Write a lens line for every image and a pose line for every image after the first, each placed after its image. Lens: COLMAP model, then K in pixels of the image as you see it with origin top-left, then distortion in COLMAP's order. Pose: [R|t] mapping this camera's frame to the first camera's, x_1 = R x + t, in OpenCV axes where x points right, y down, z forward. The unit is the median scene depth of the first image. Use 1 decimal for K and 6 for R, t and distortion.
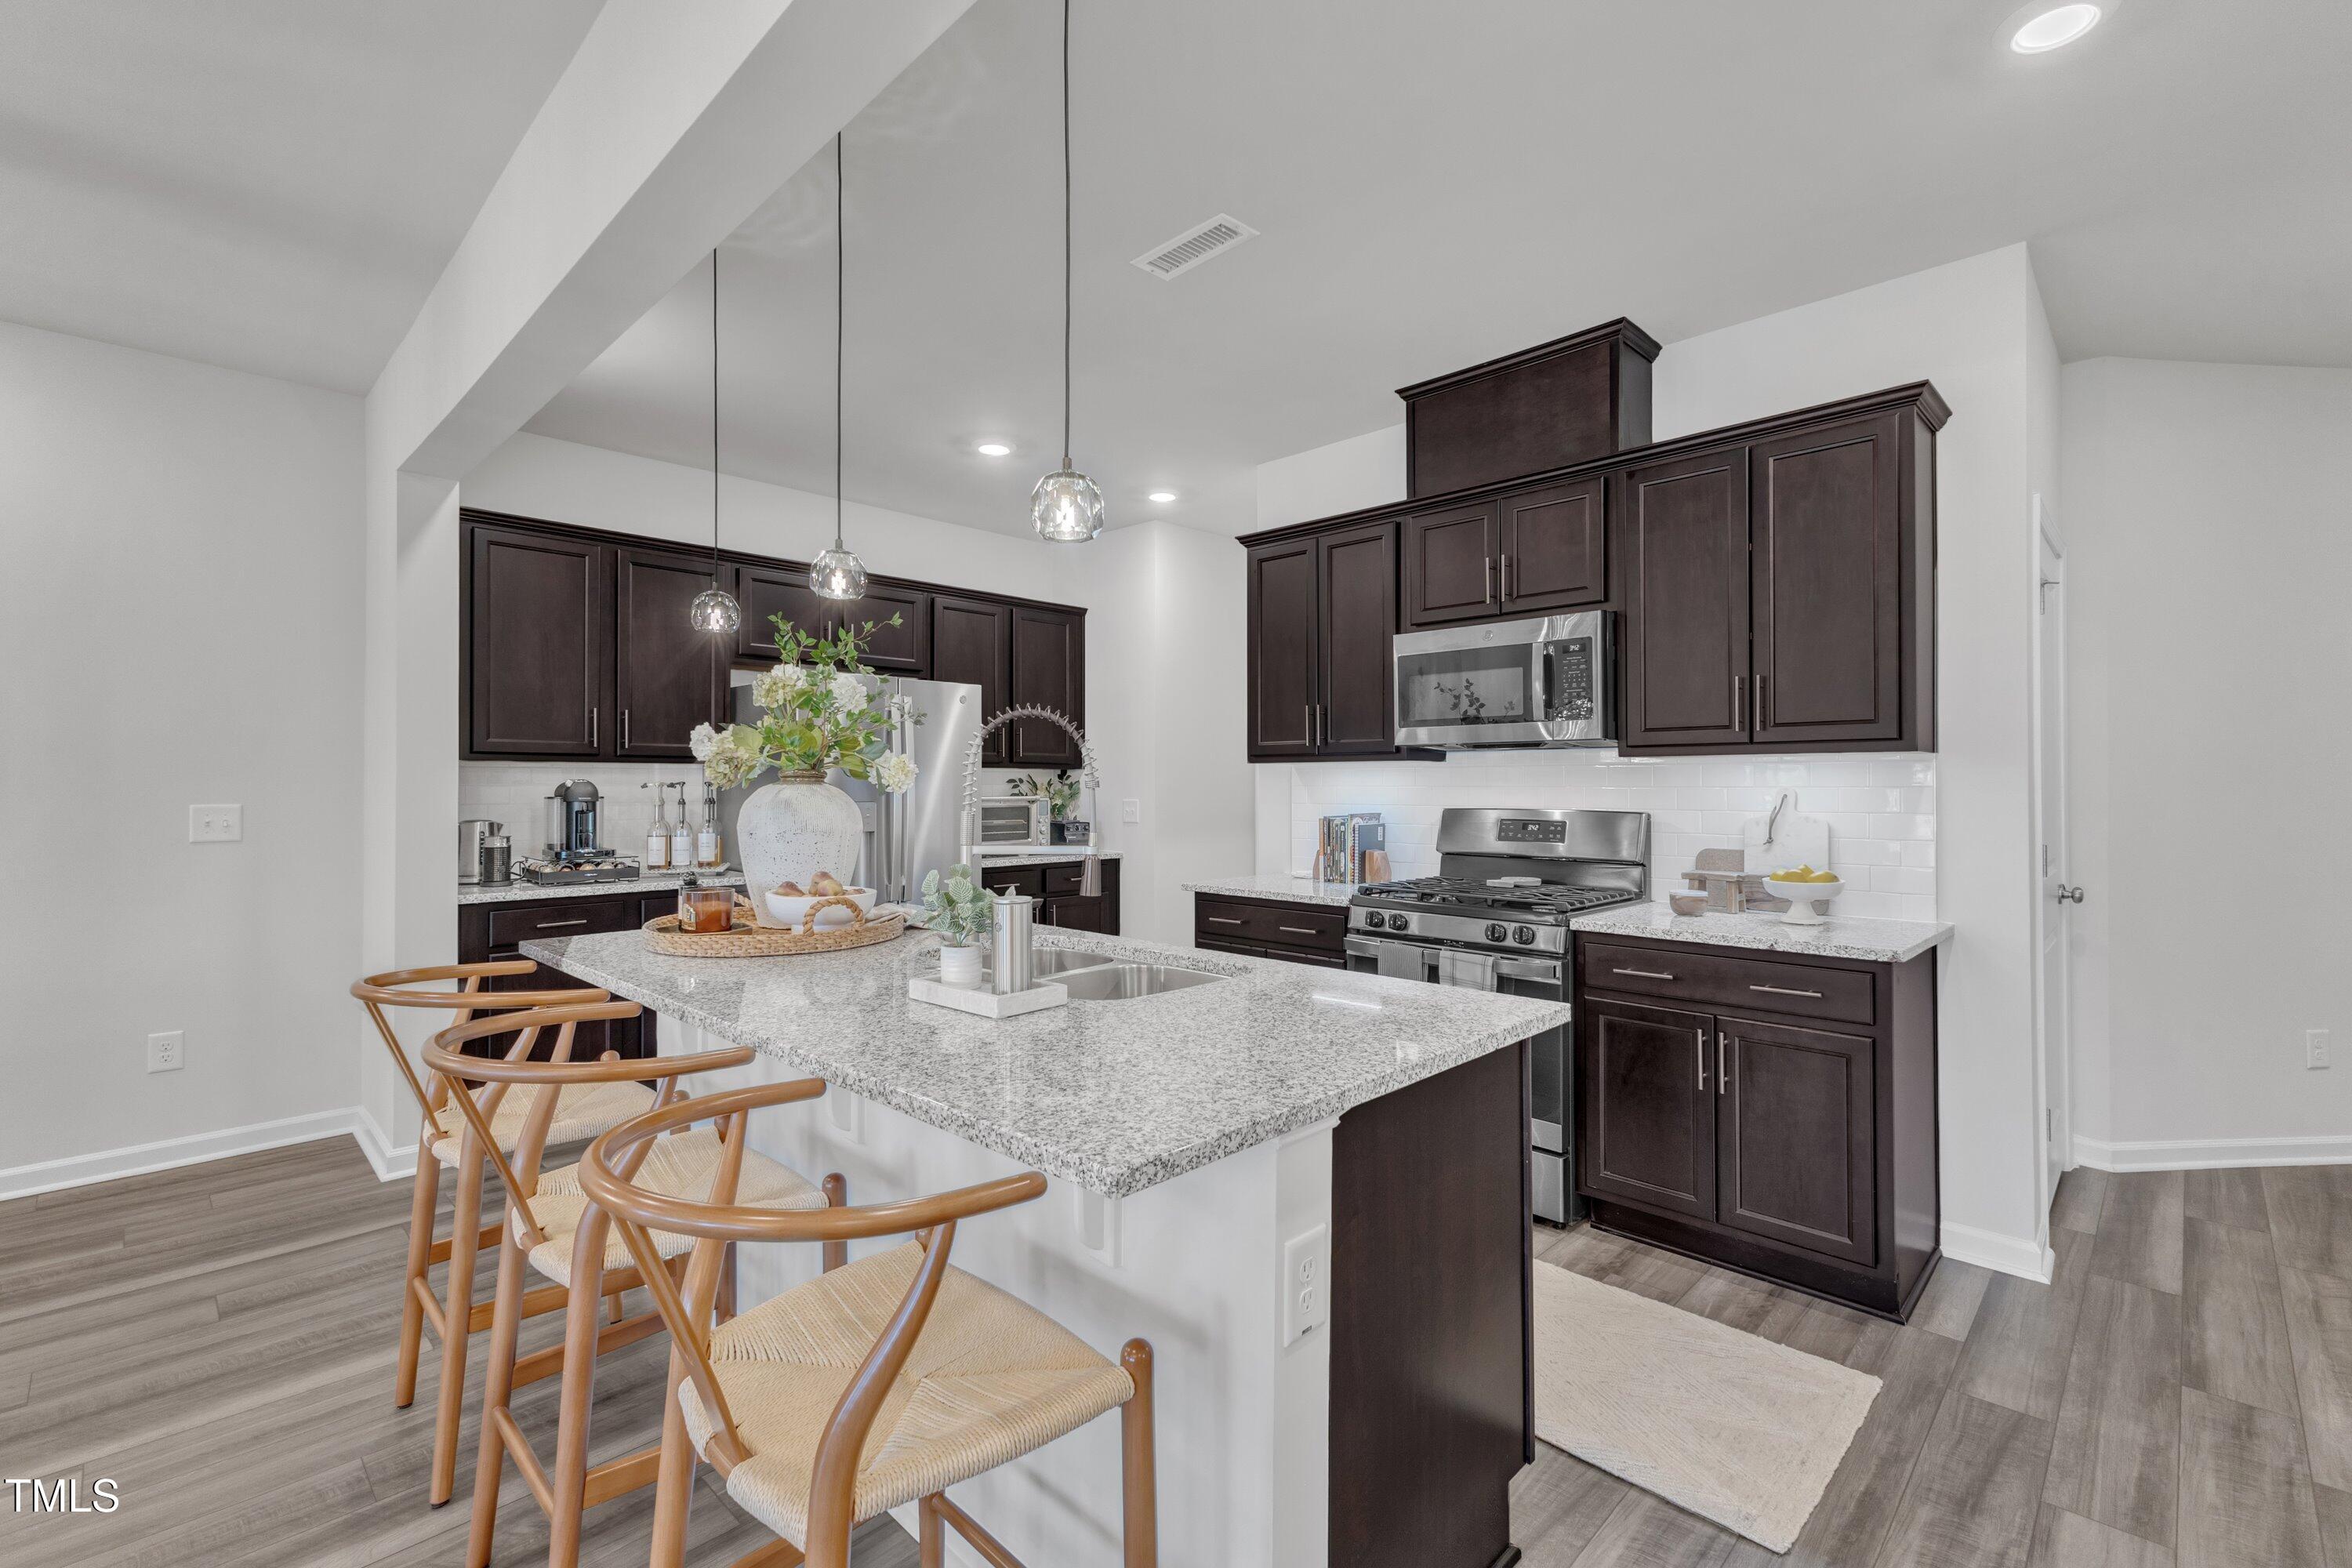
lens RADIAL K [[1036.6, 0, 1190.5], [0, 1036.6, 782.3], [0, 0, 1]] dist [0.010474, -0.002229]
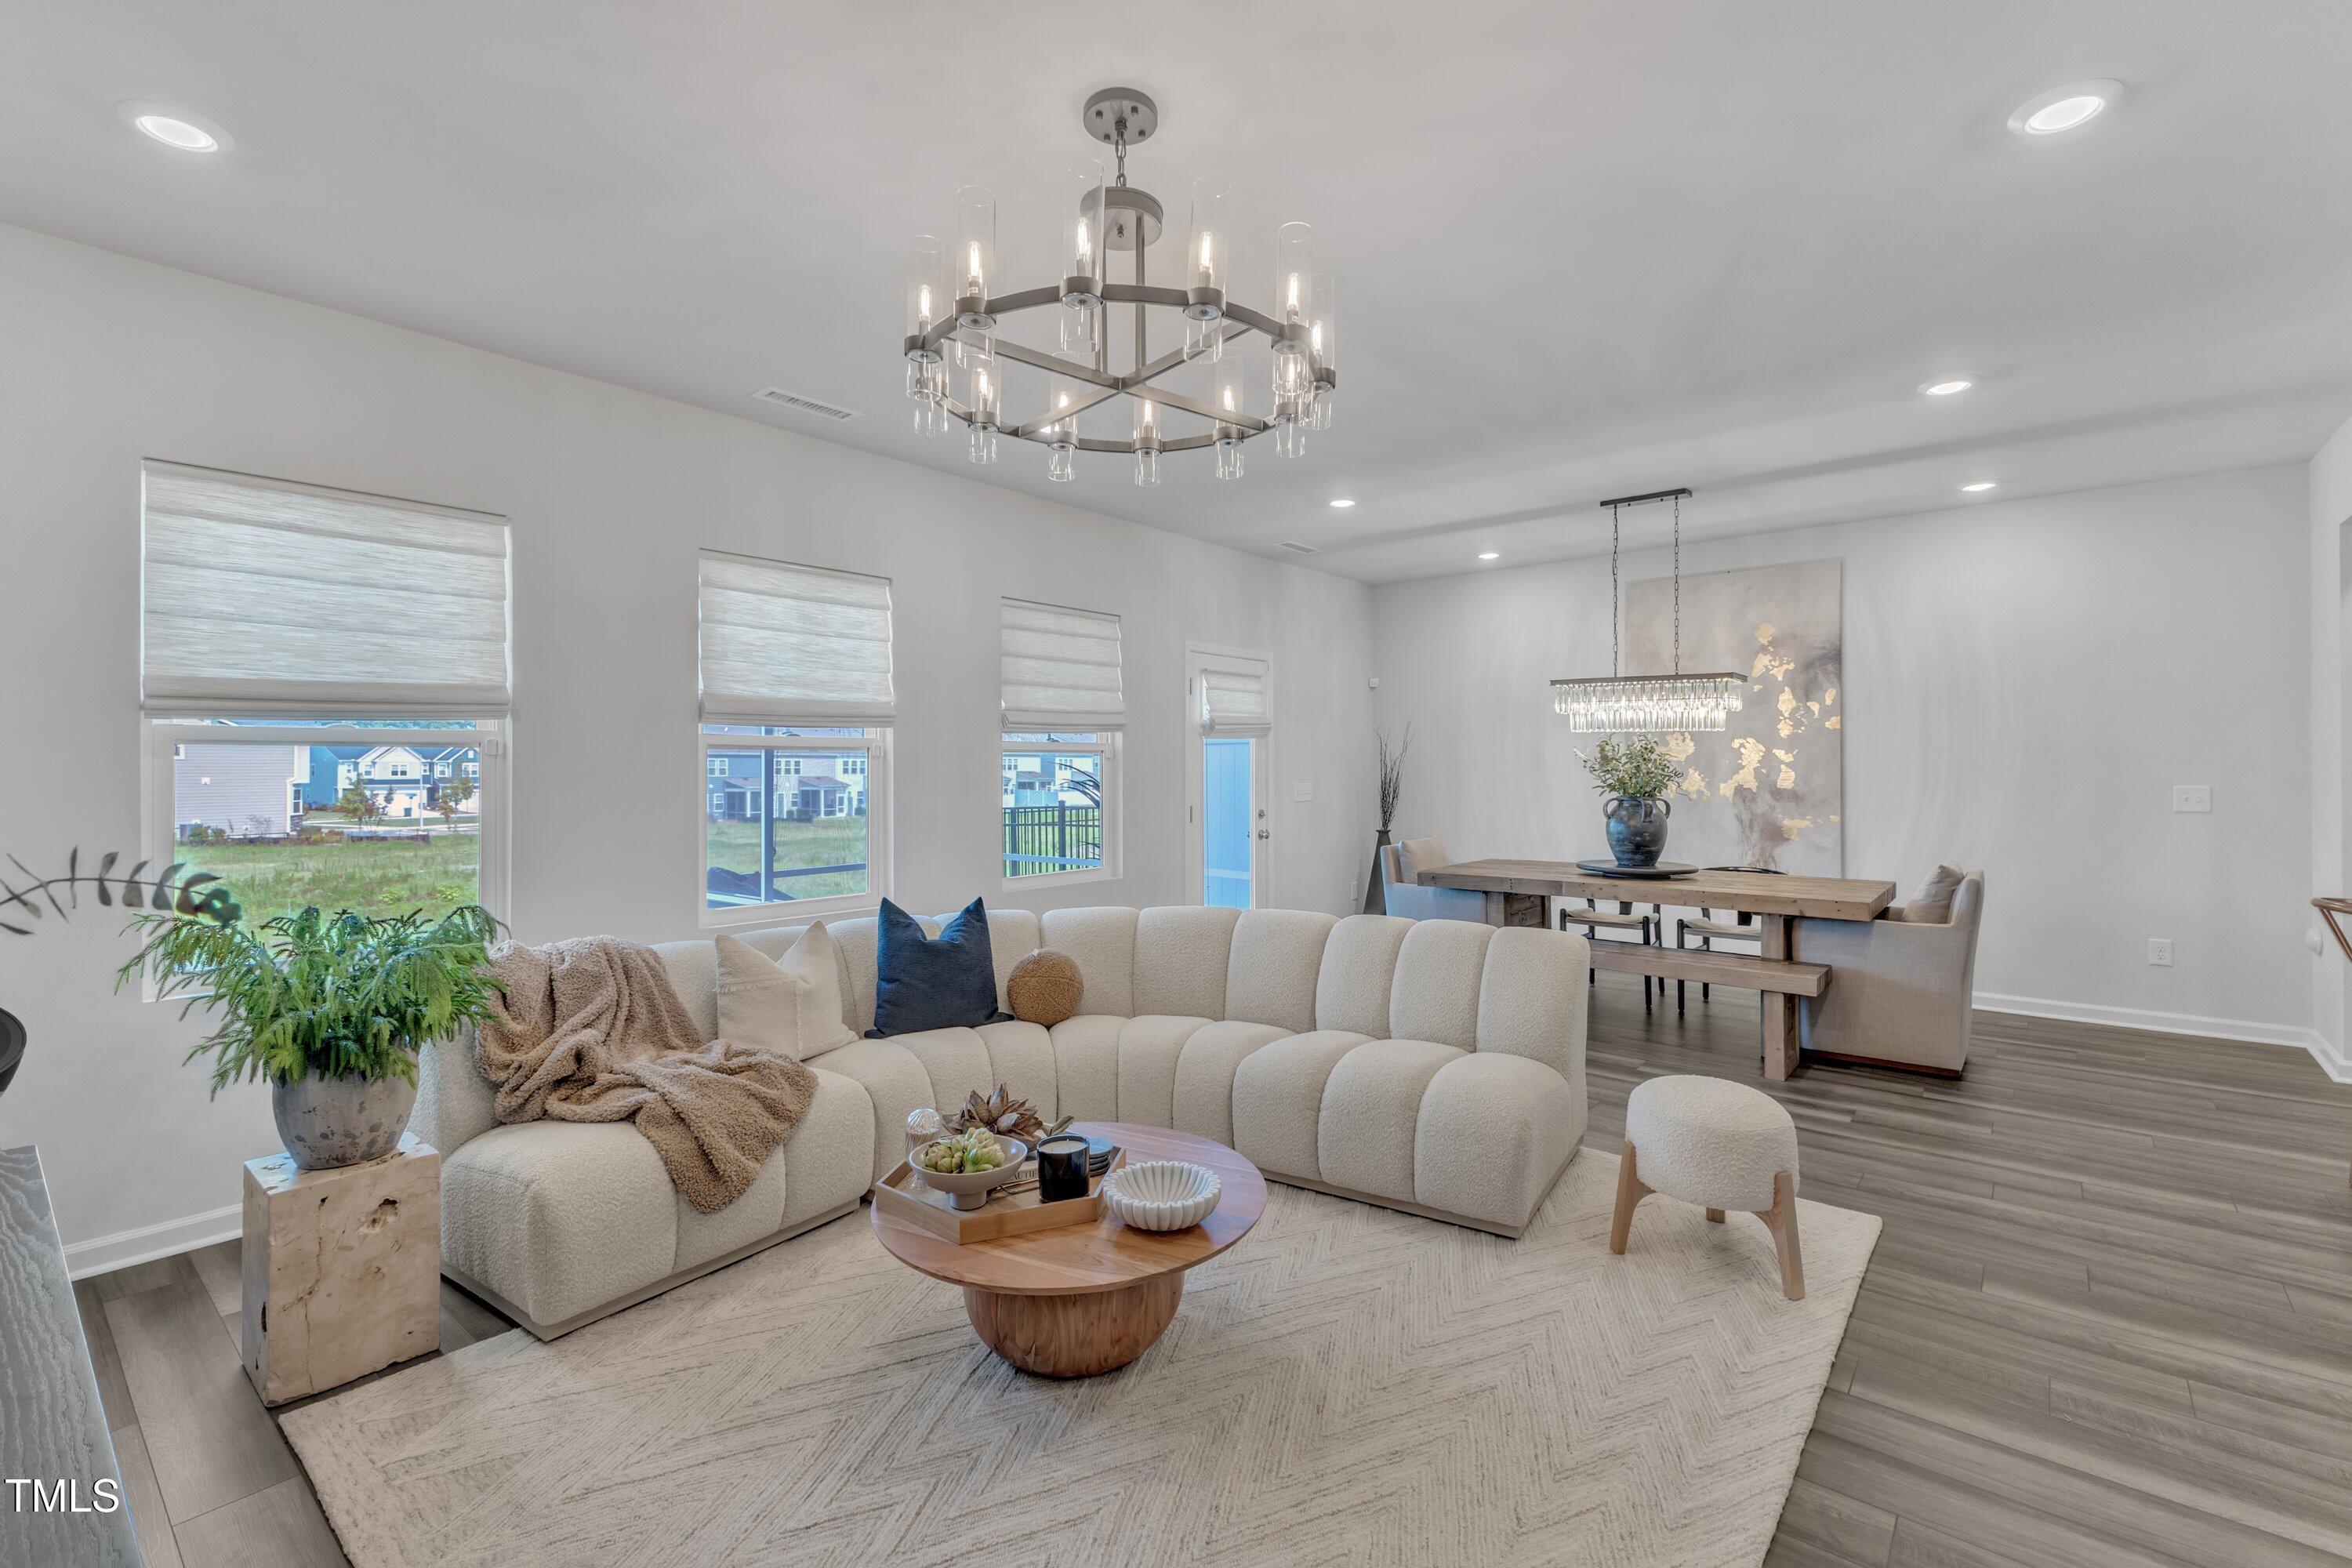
lens RADIAL K [[1036.6, 0, 1187.1], [0, 1036.6, 759.3], [0, 0, 1]] dist [0.010474, -0.002229]
pose [[0.084557, -0.009836, -0.996370, 0.361697], [0.006672, 0.999934, -0.009305, -0.010149], [0.996396, -0.005861, 0.084617, -0.472677]]
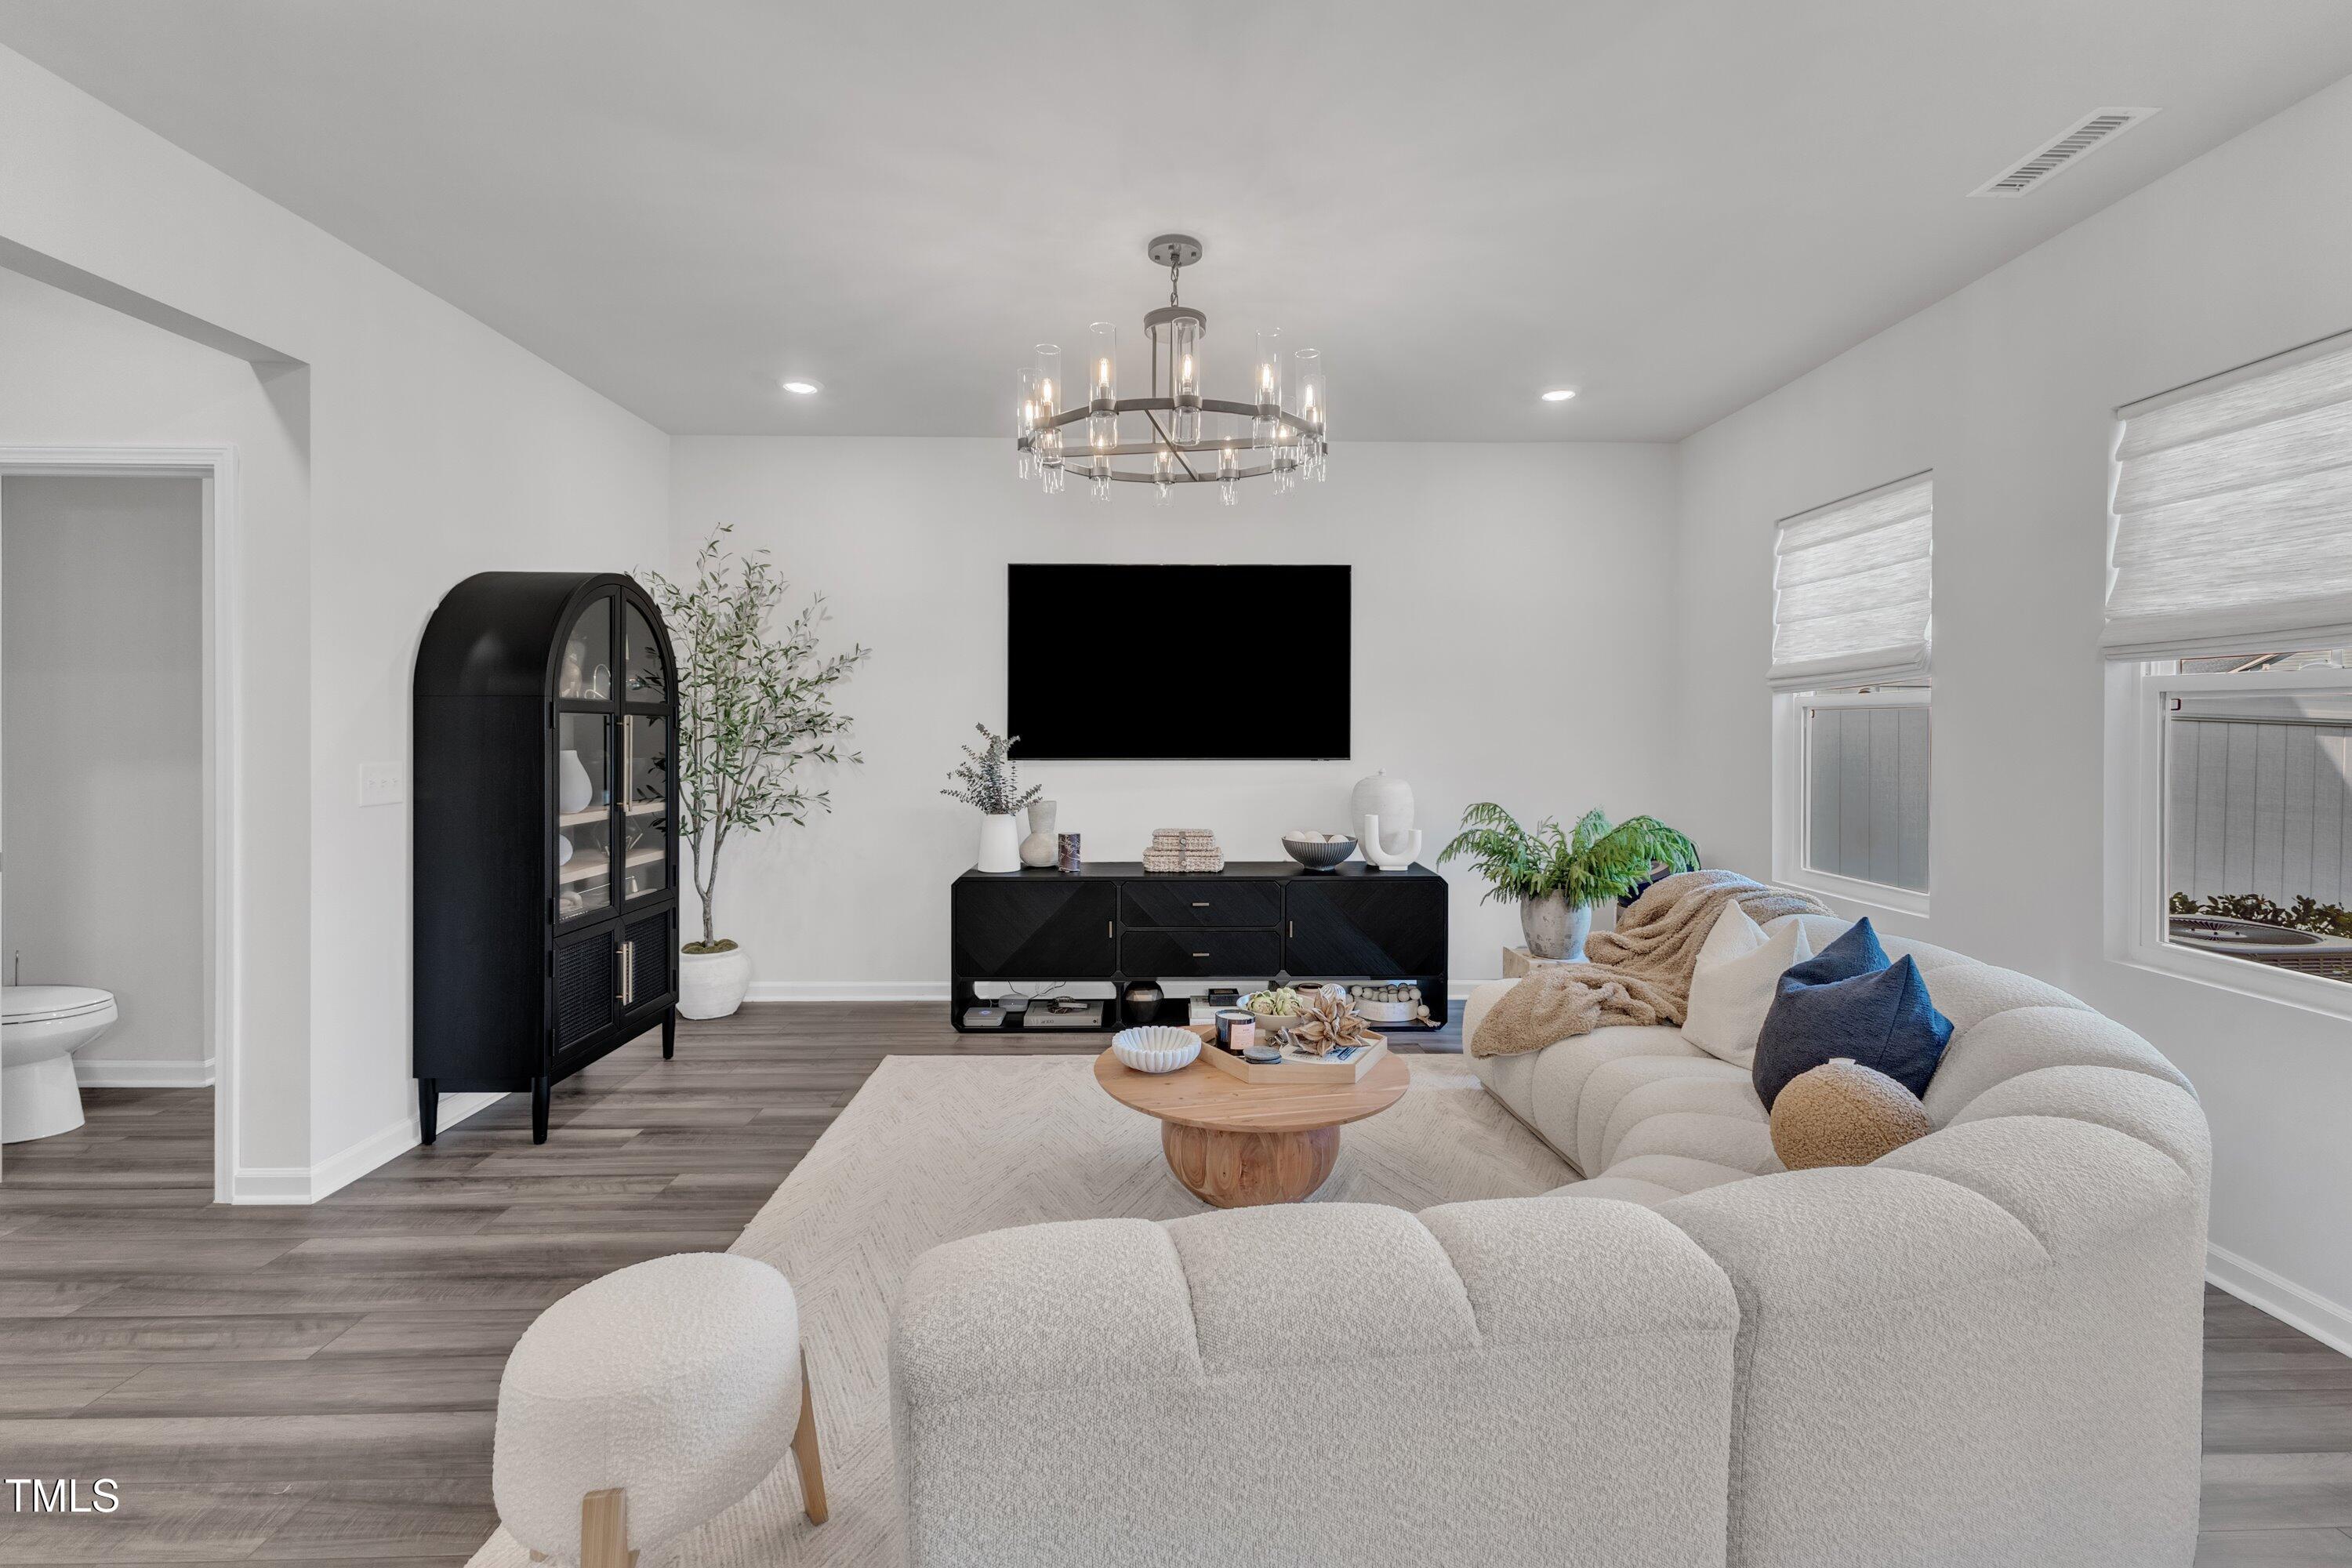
lens RADIAL K [[1036.6, 0, 1172.6], [0, 1036.6, 735.3], [0, 0, 1]] dist [0.010474, -0.002229]
pose [[-0.712406, -0.007312, 0.701729, -0.817328], [-0.005332, 0.999973, 0.005007, -0.009469], [-0.701747, -0.000175, -0.712426, 0.127647]]
